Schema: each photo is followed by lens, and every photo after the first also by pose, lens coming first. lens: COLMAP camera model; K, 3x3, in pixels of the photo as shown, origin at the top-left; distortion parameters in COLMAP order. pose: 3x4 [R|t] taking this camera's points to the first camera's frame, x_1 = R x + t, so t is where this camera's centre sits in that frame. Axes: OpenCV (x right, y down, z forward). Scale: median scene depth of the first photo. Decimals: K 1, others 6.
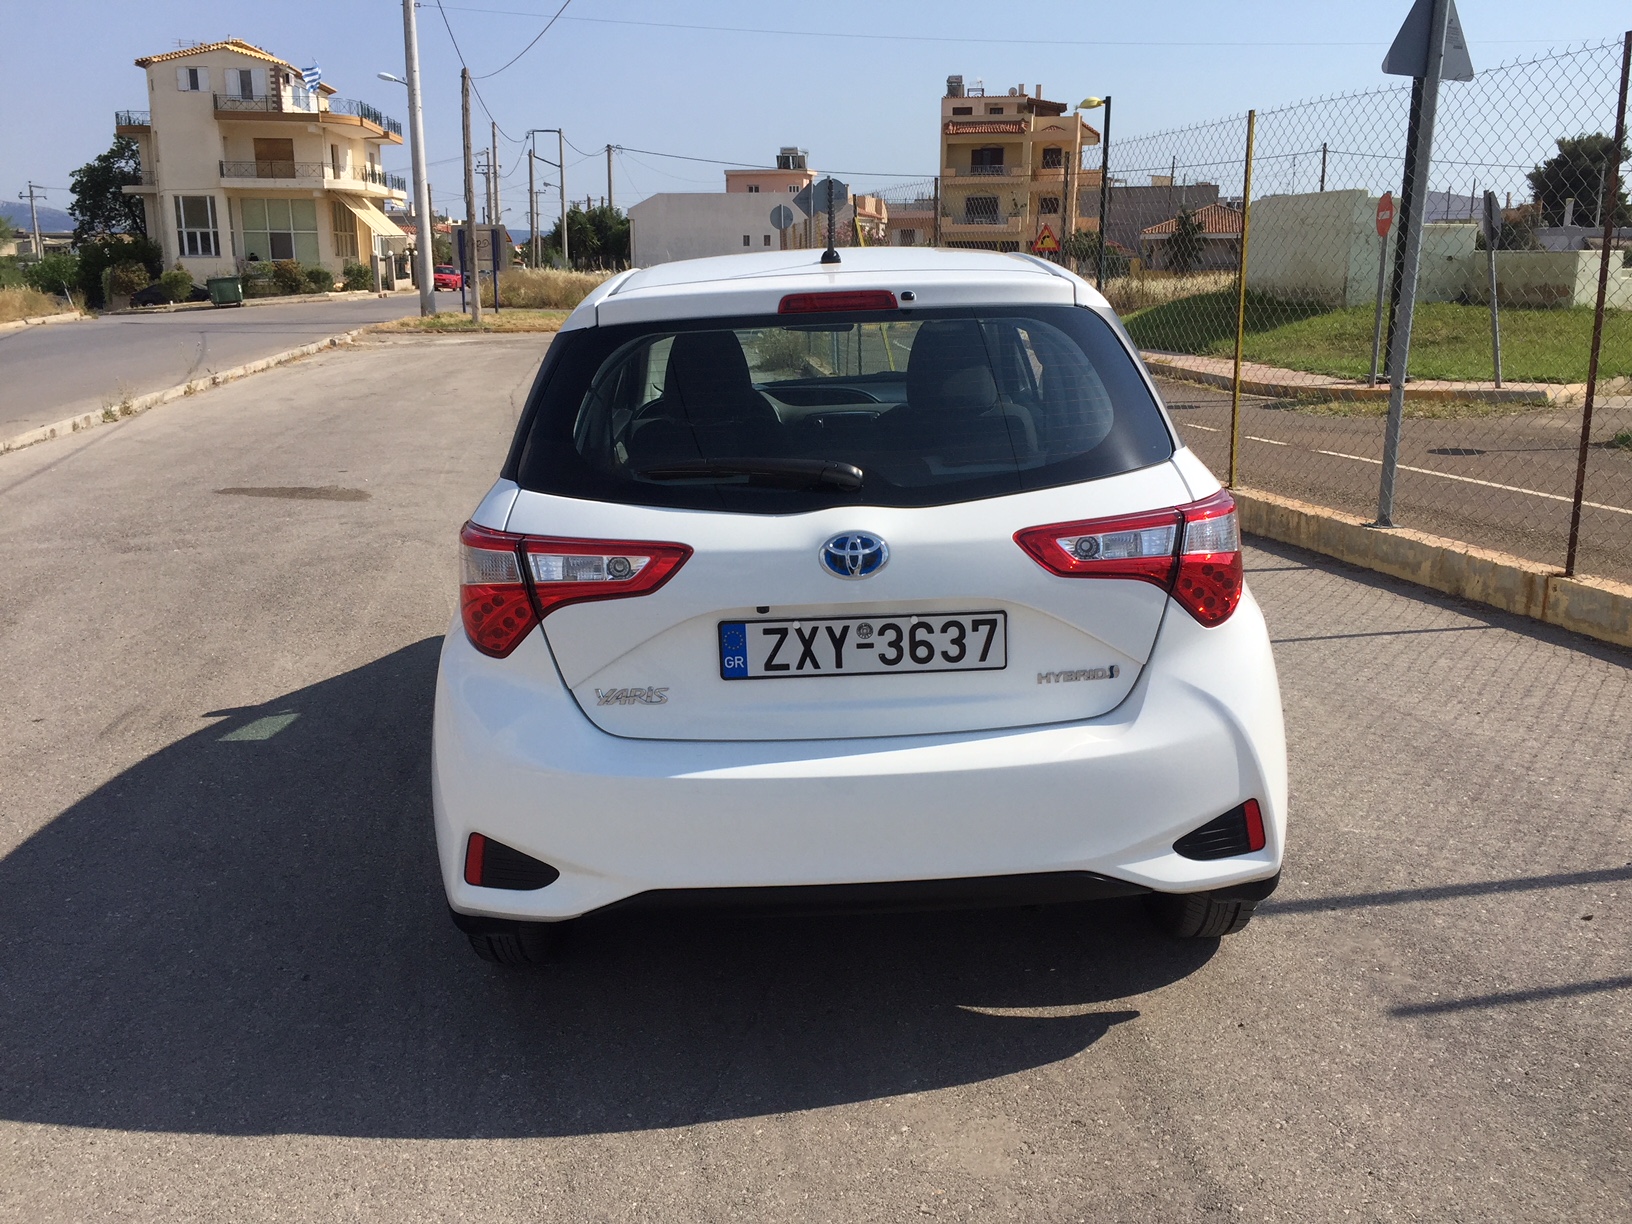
lens RADIAL K [[1391.5, 0, 817.7], [0, 1391.5, 636.4], [0, 0, 1]] dist [0.070127, -0.105669]
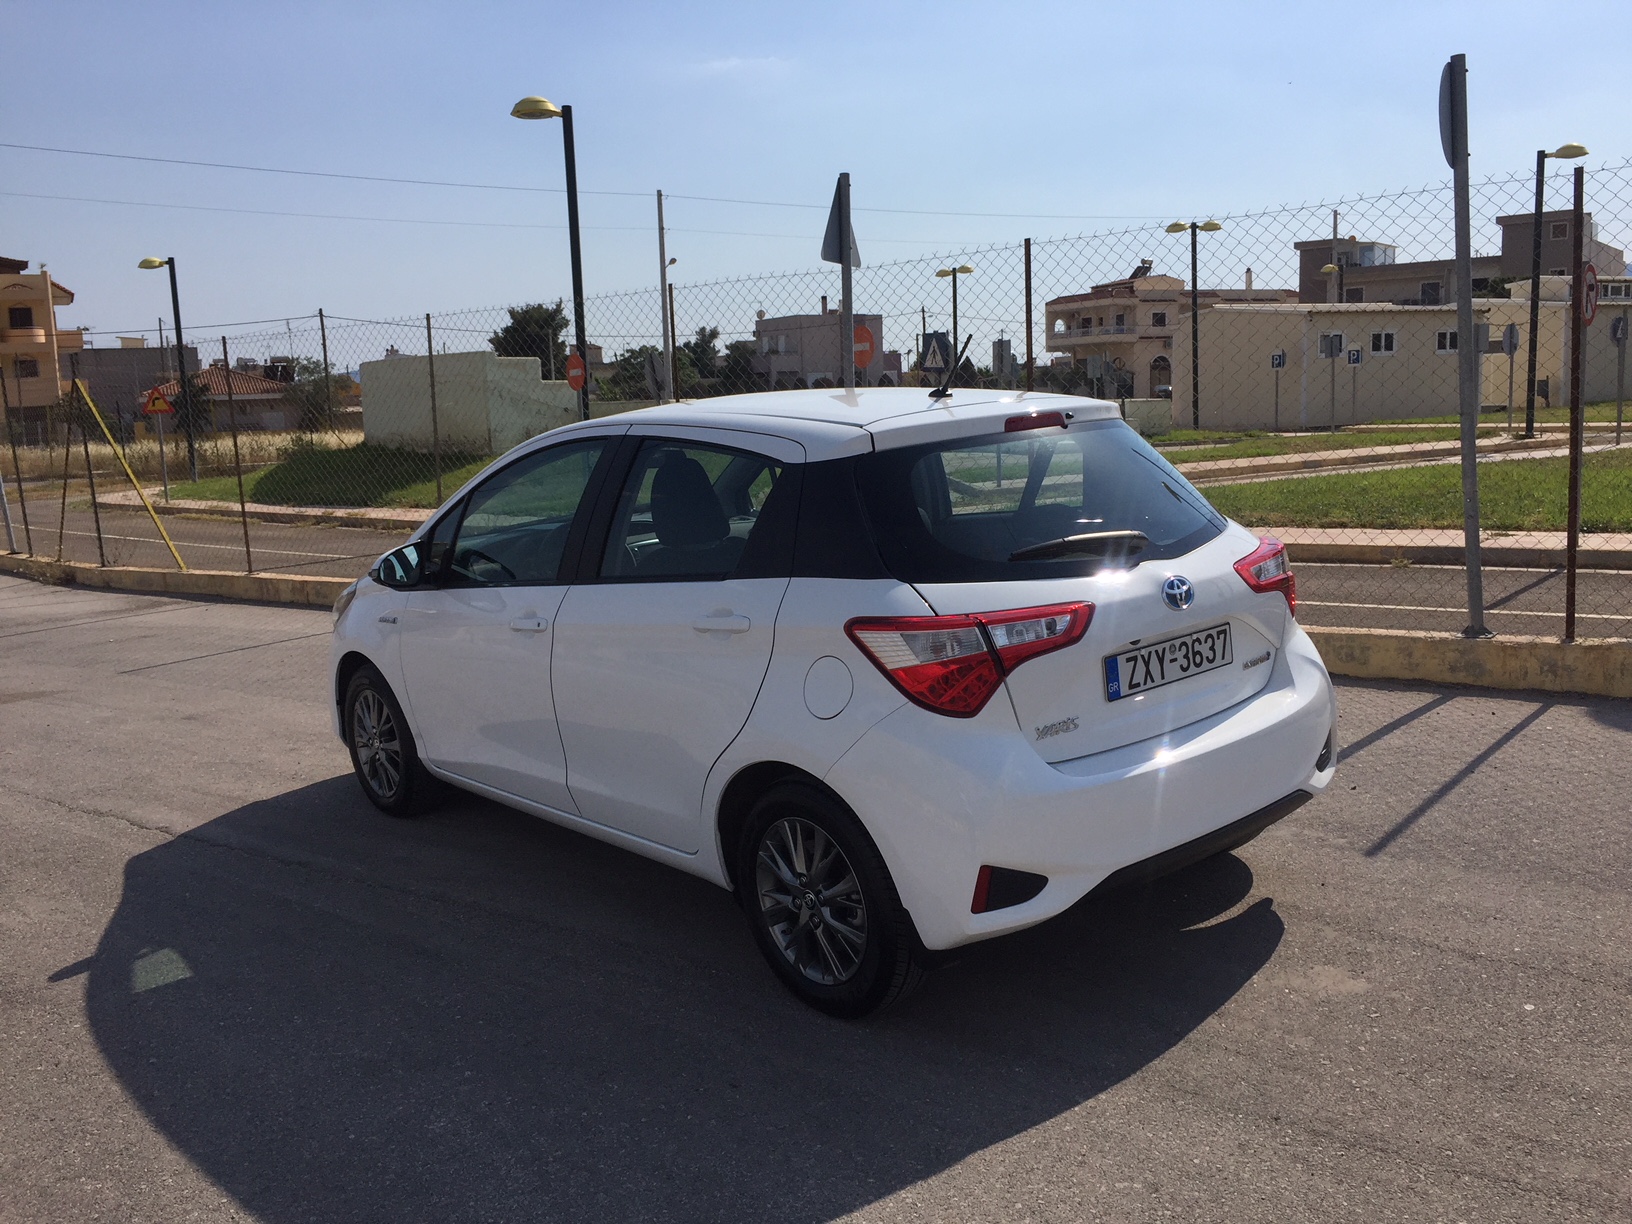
lens RADIAL K [[1391.5, 0, 838.9], [0, 1391.5, 629.9], [0, 0, 1]] dist [0.070127, -0.105669]
pose [[0.768498, -0.131005, 0.626298, -1.038873], [0.200356, 0.978861, -0.041095, -0.030950], [-0.607675, 0.157064, 0.778500, 0.115620]]
